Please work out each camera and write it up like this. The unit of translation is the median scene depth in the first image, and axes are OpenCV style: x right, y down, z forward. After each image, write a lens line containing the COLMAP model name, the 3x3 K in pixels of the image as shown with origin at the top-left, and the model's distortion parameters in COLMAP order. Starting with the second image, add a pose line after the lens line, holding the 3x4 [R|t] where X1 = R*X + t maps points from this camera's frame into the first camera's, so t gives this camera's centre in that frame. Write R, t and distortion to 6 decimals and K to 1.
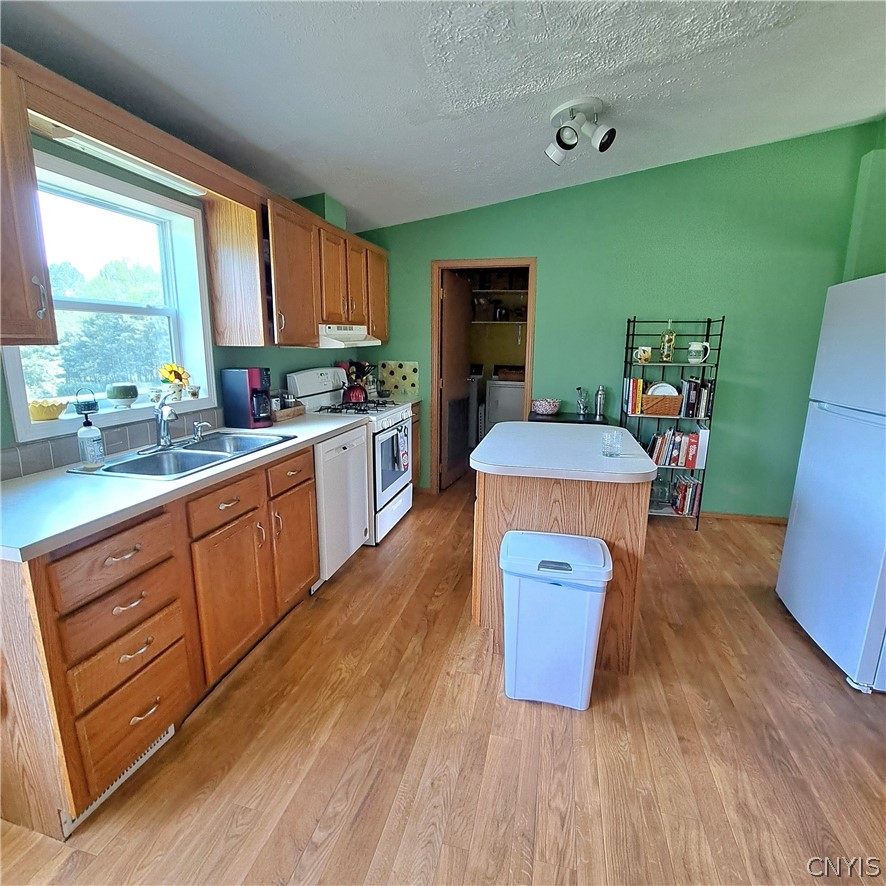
lens RADIAL K [[476.3, 0, 441.3], [0, 476.3, 441.1], [0, 0, 1]] dist [-0.012740, -0.000590]
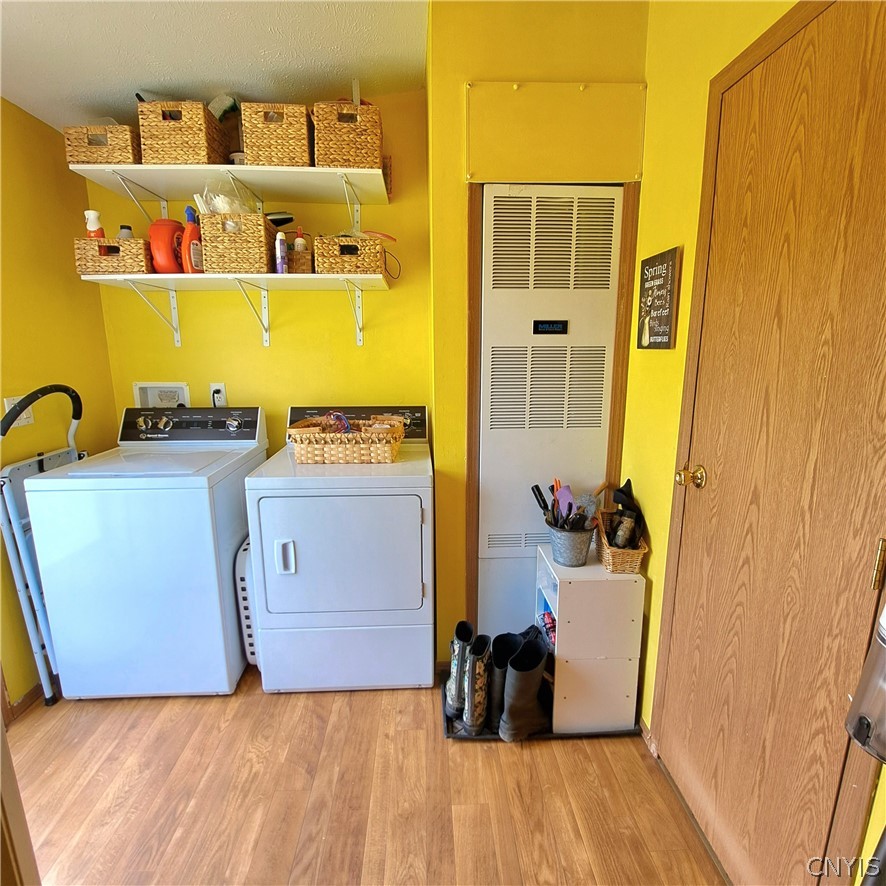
lens RADIAL K [[476.3, 0, 442.9], [0, 476.3, 443.3], [0, 0, 1]] dist [-0.012740, -0.000590]
pose [[0.960247, -0.068954, 0.270501, -0.097071], [0.068881, 0.997577, 0.009775, -0.039501], [-0.270520, 0.009246, 0.962670, 0.180312]]
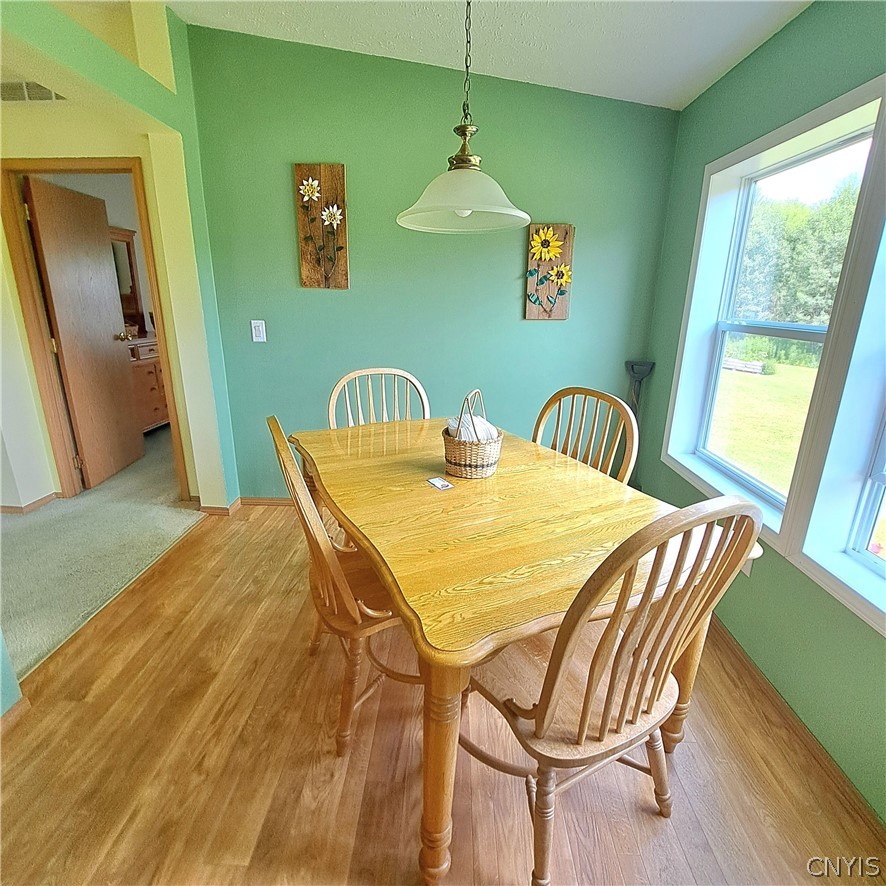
lens RADIAL K [[476.3, 0, 441.8], [0, 476.3, 442.7], [0, 0, 1]] dist [-0.012740, -0.000590]
pose [[-0.976010, 0.052110, -0.211396, -0.058890], [-0.056291, 0.877527, 0.476212, -0.260272], [0.210321, 0.476688, -0.853542, 1.354856]]
